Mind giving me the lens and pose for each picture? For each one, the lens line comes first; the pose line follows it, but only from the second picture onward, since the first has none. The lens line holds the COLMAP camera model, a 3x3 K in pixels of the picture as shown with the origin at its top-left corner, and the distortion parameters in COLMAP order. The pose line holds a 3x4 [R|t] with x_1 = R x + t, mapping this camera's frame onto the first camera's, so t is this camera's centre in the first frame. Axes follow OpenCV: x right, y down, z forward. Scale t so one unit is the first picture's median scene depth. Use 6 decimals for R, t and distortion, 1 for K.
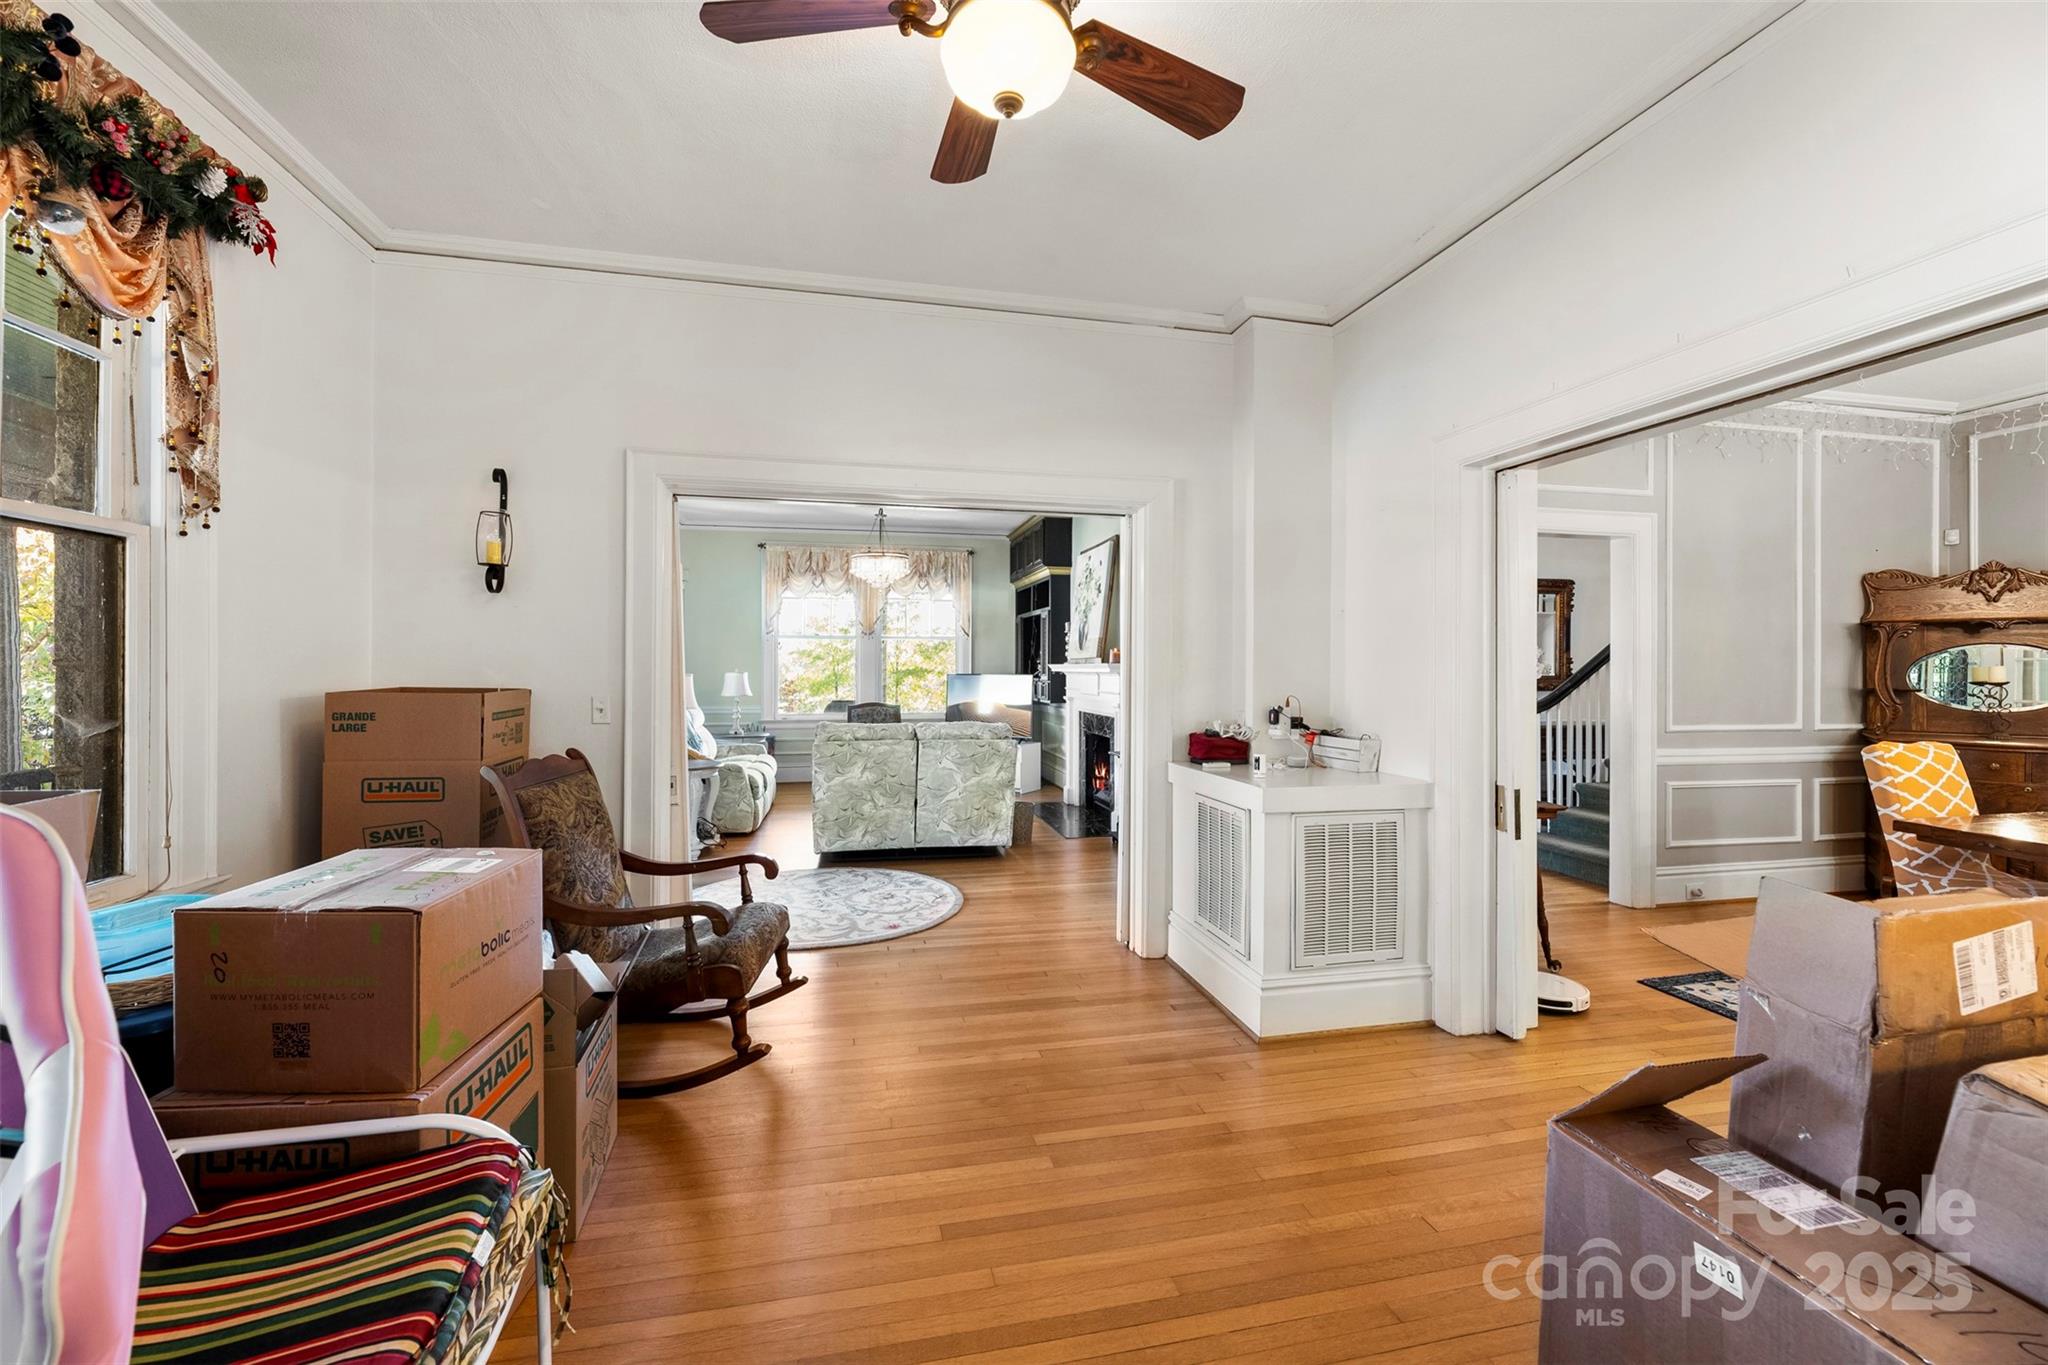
lens RADIAL K [[825.9, 0, 1028.4], [0, 825.9, 673.1], [0, 0, 1]] dist [0.010933, -0.001433]
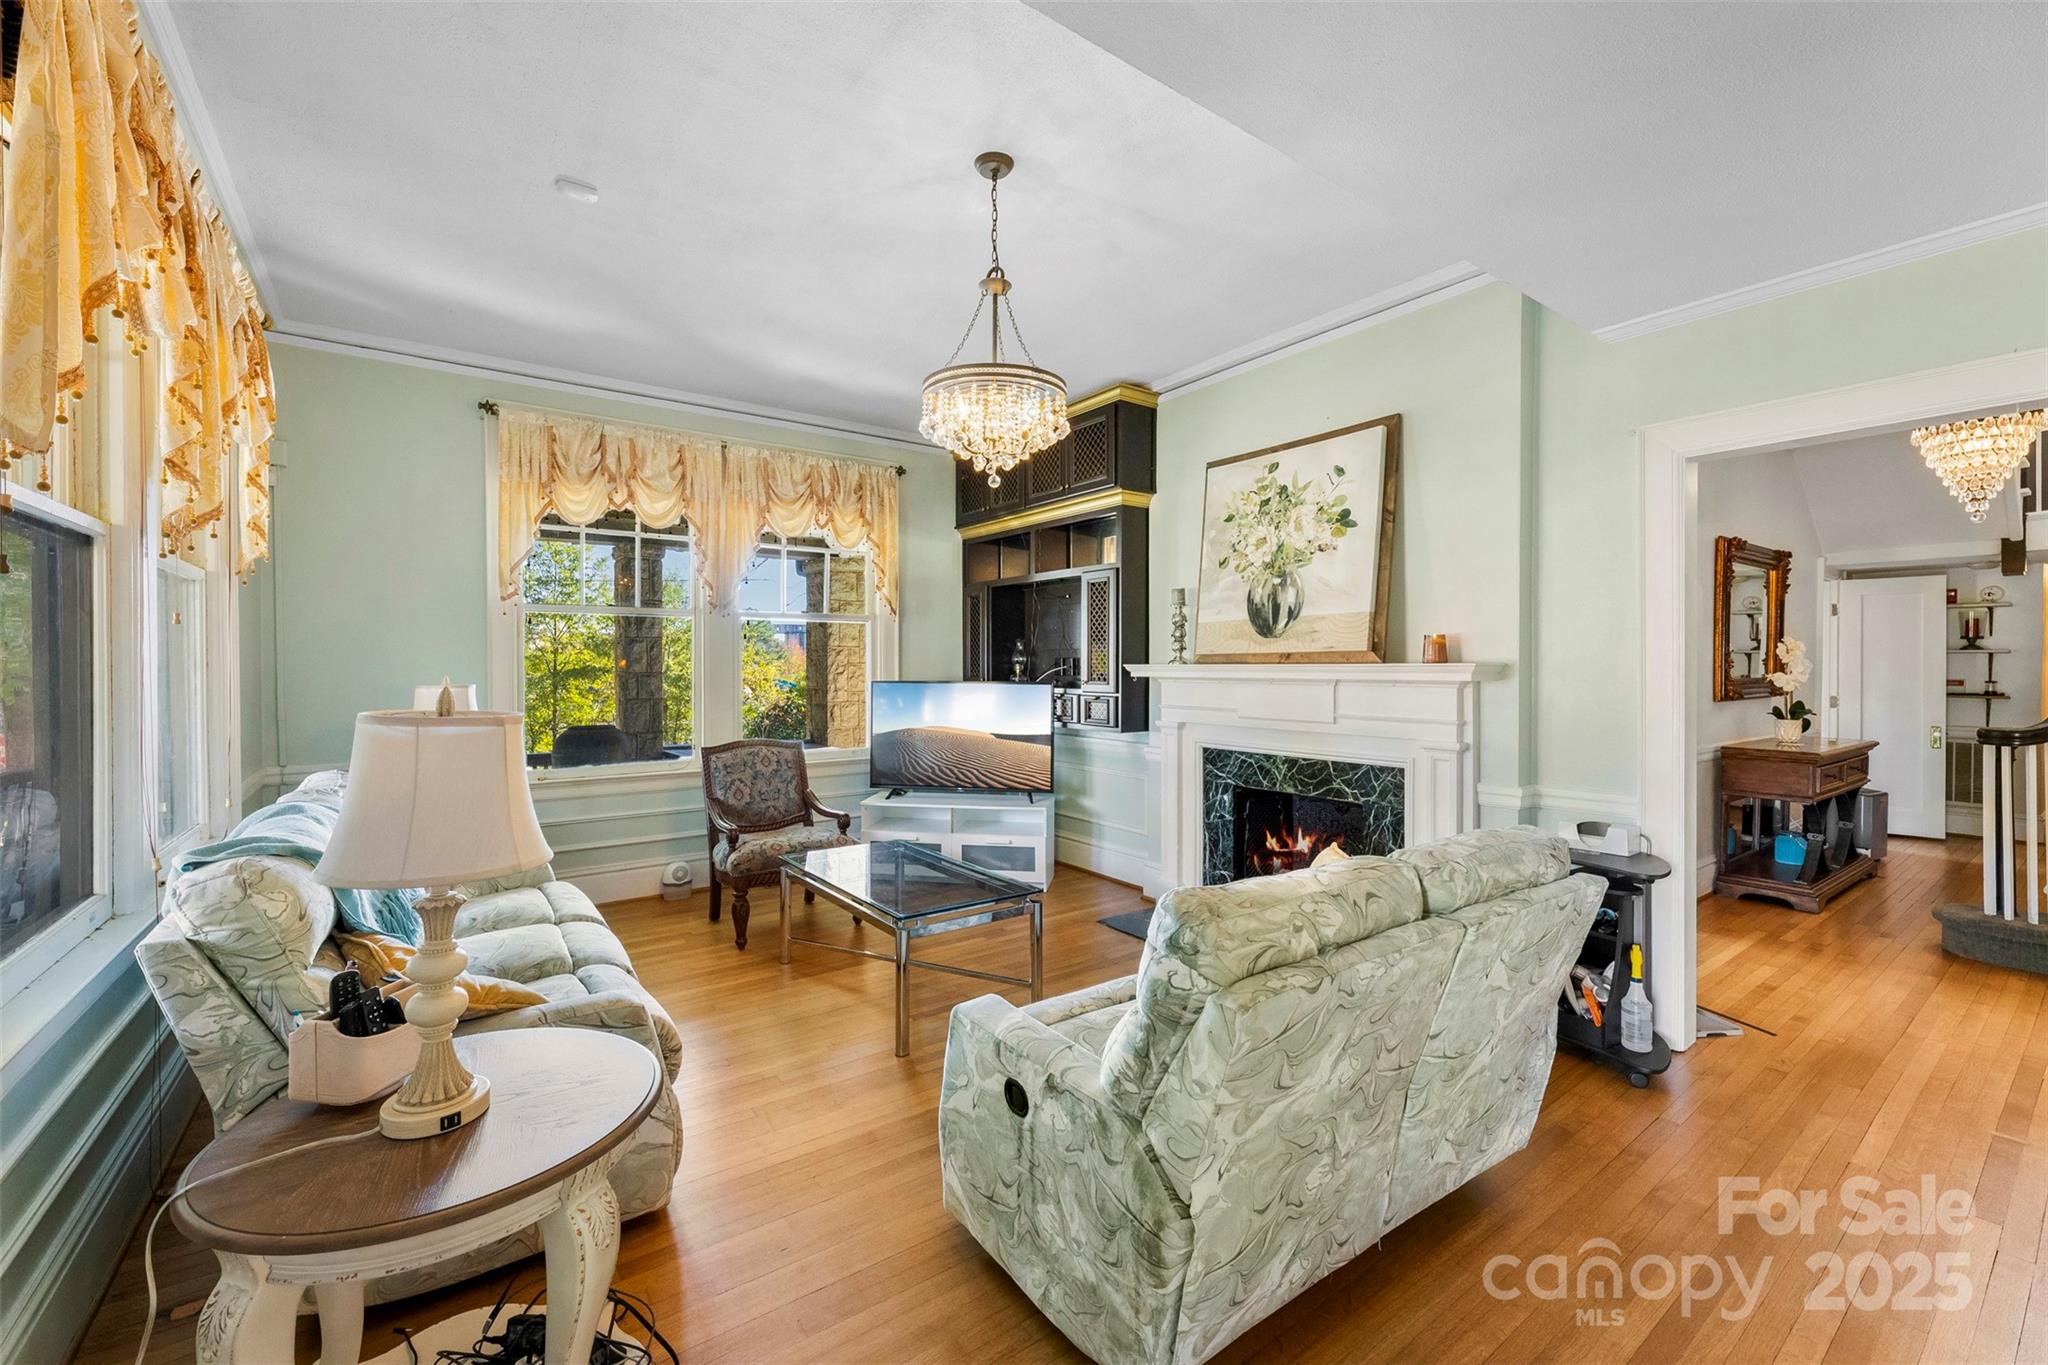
lens RADIAL K [[825.9, 0, 1023.8], [0, 825.9, 675.8], [0, 0, 1]] dist [0.010933, -0.001433]
pose [[0.917165, -0.008524, 0.398417, -0.246497], [0.005944, 0.999953, 0.007711, -0.006745], [-0.398463, -0.004704, 0.917172, 0.481862]]
